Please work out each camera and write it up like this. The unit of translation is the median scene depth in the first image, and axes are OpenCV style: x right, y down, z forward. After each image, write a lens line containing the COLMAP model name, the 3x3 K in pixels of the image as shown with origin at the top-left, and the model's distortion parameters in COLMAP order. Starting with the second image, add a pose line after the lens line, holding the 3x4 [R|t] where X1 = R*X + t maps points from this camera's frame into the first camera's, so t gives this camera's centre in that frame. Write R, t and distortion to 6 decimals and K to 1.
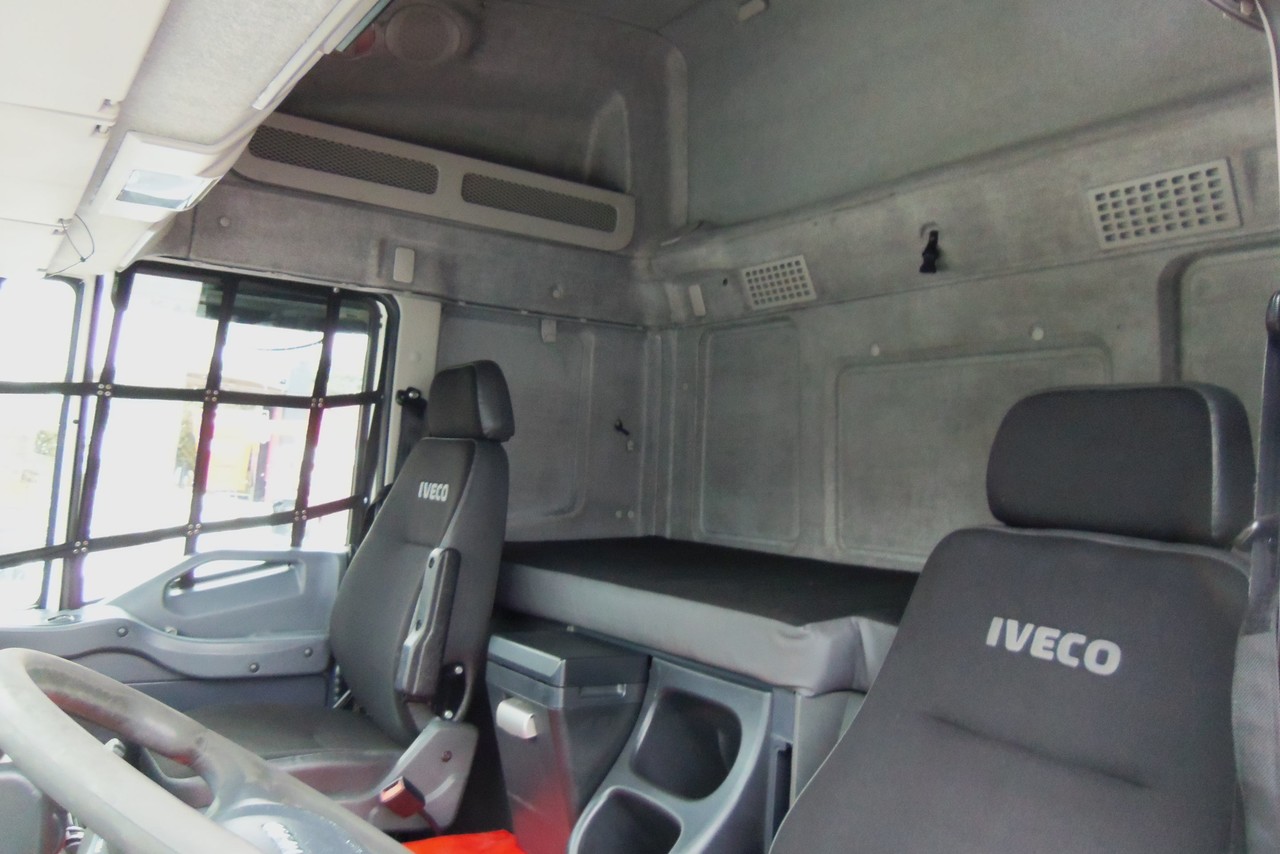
lens RADIAL K [[1058.8, 0, 642.7], [0, 1058.8, 430.7], [0, 0, 1]] dist [-0.025168, 0.020748]
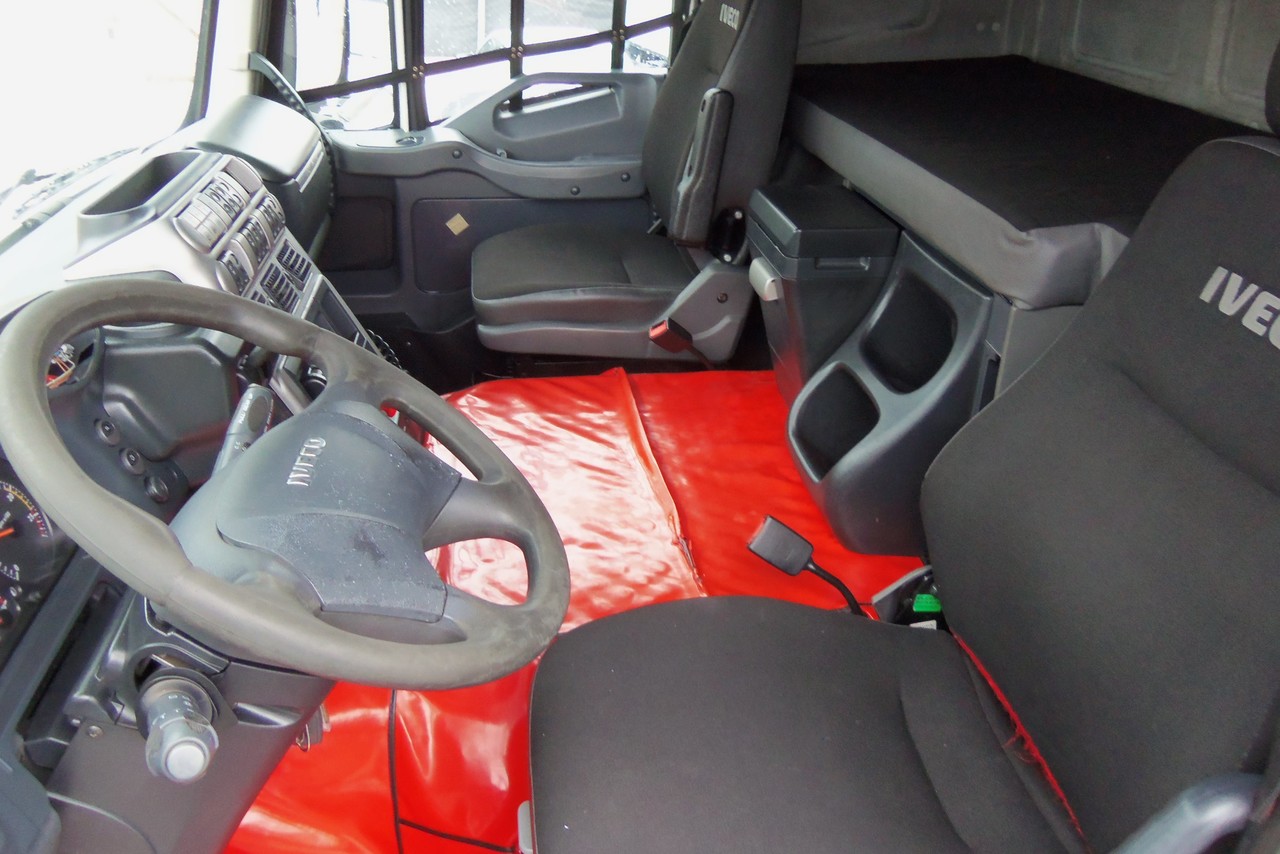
lens RADIAL K [[1058.8, 0, 635.8], [0, 1058.8, 425.0], [0, 0, 1]] dist [-0.025168, 0.020748]
pose [[0.904263, 0.156522, -0.397252, 0.152320], [0.048937, 0.886262, 0.460592, -0.055523], [0.424162, -0.435936, 0.793755, 0.083223]]
